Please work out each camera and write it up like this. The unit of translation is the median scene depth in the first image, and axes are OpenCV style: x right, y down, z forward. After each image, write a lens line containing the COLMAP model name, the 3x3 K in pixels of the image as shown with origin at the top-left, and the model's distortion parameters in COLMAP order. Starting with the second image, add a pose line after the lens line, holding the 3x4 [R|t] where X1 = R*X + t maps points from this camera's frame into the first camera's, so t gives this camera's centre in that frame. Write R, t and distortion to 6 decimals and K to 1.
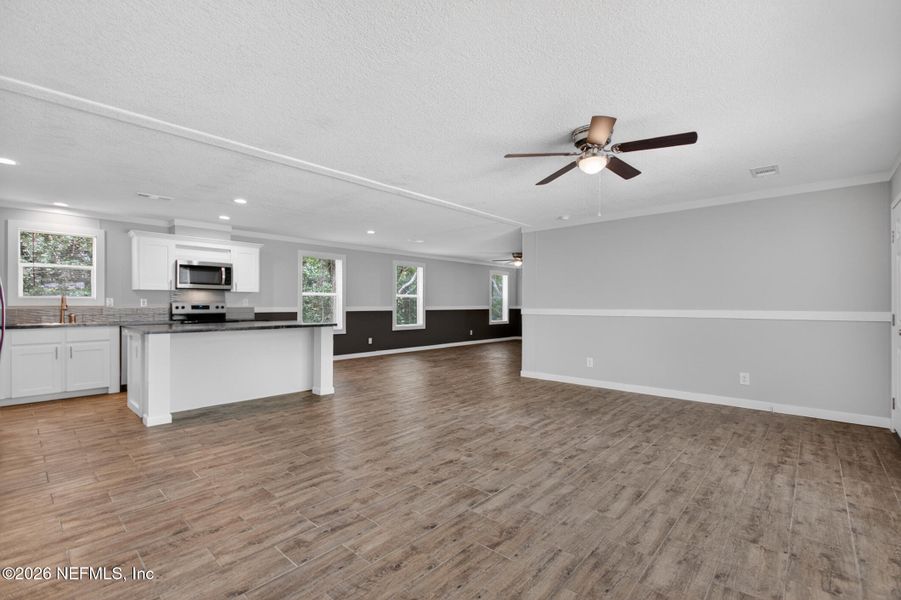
lens RADIAL K [[402.1, 0, 448.0], [0, 402.1, 297.3], [0, 0, 1]] dist [-0.010732, -0.000476]
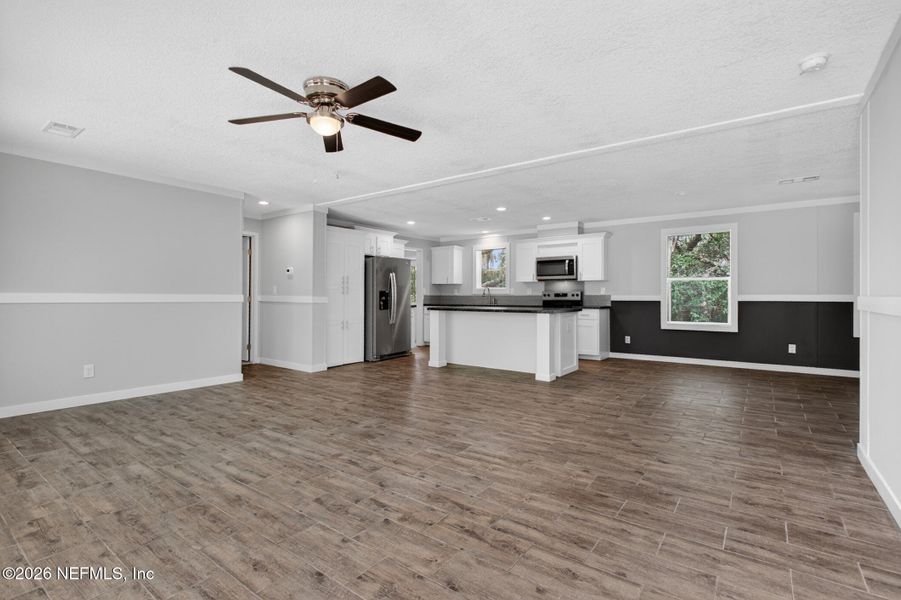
lens RADIAL K [[423.5, 0, 447.5], [0, 423.5, 302.8], [0, 0, 1]] dist [0.001260, -0.002318]
pose [[0.109674, 0.018423, -0.993797, 1.008983], [0.019553, 0.999595, 0.020688, 0.026087], [0.993775, -0.021700, 0.109269, 0.899893]]
